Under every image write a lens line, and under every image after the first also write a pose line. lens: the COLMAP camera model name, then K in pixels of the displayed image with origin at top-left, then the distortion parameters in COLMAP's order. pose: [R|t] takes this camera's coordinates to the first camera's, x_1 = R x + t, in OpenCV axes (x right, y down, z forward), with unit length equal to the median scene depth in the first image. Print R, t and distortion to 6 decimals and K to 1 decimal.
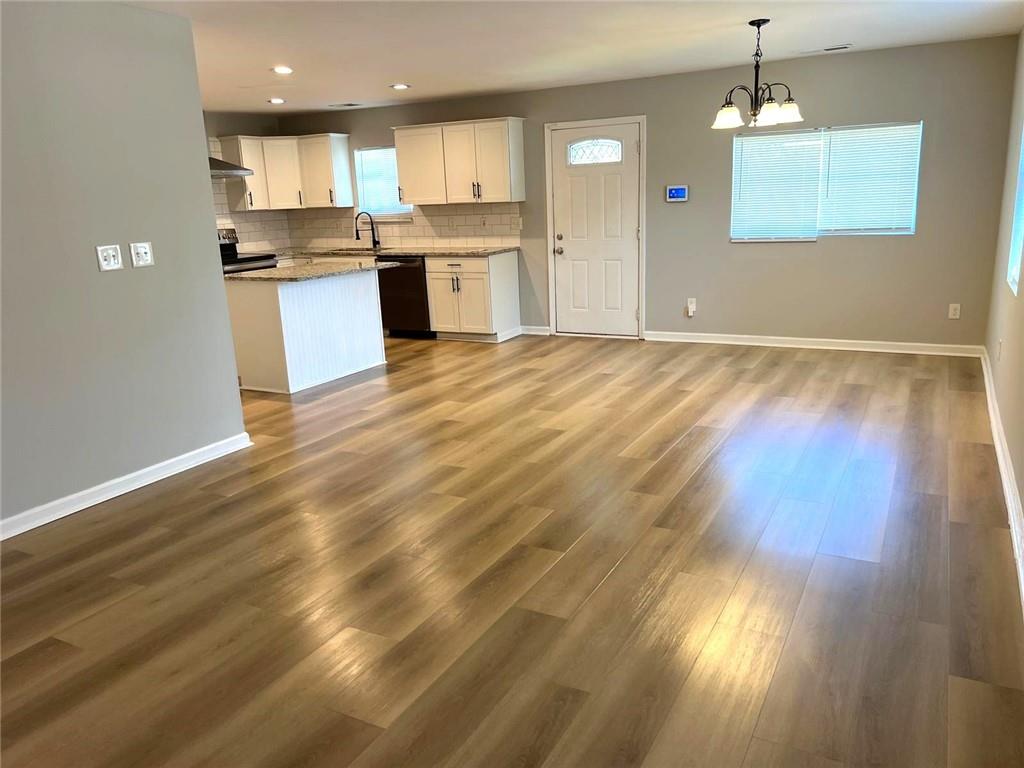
lens RADIAL K [[766.6, 0, 512.8], [0, 766.6, 386.0], [0, 0, 1]] dist [0.055246, -0.064326]
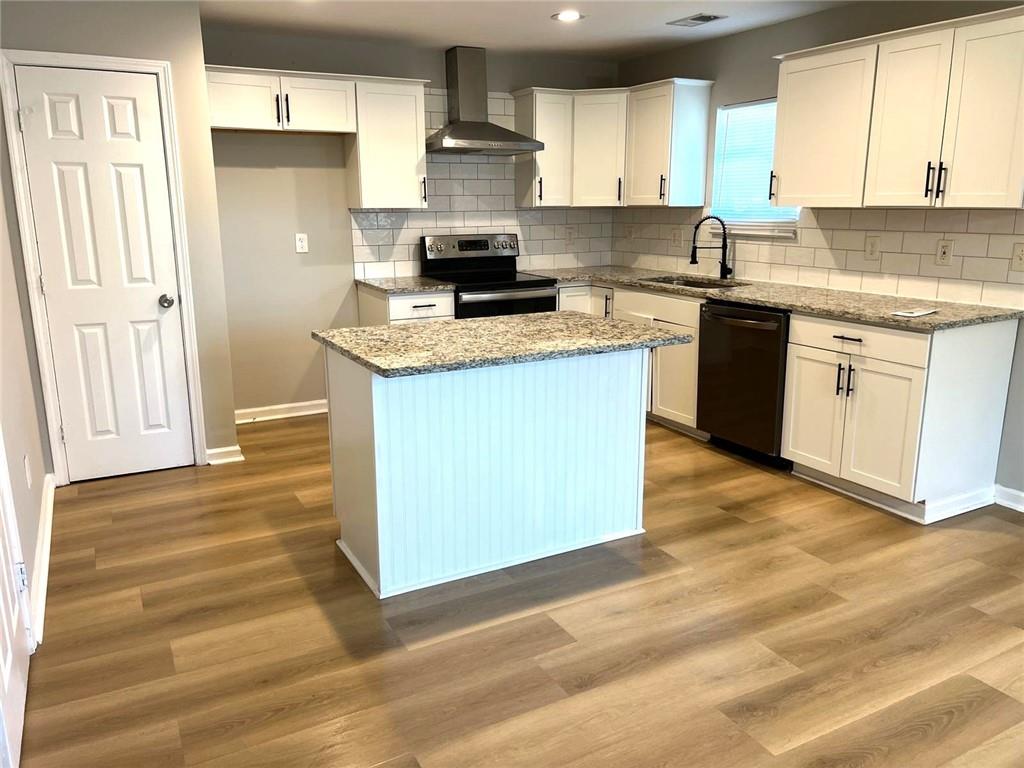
lens RADIAL K [[766.6, 0, 511.7], [0, 766.6, 385.3], [0, 0, 1]] dist [0.055246, -0.064326]
pose [[0.830611, 0.163468, -0.532319, 0.007433], [-0.160648, 0.985641, 0.052008, -0.112648], [0.533177, 0.042317, 0.844945, 0.460805]]
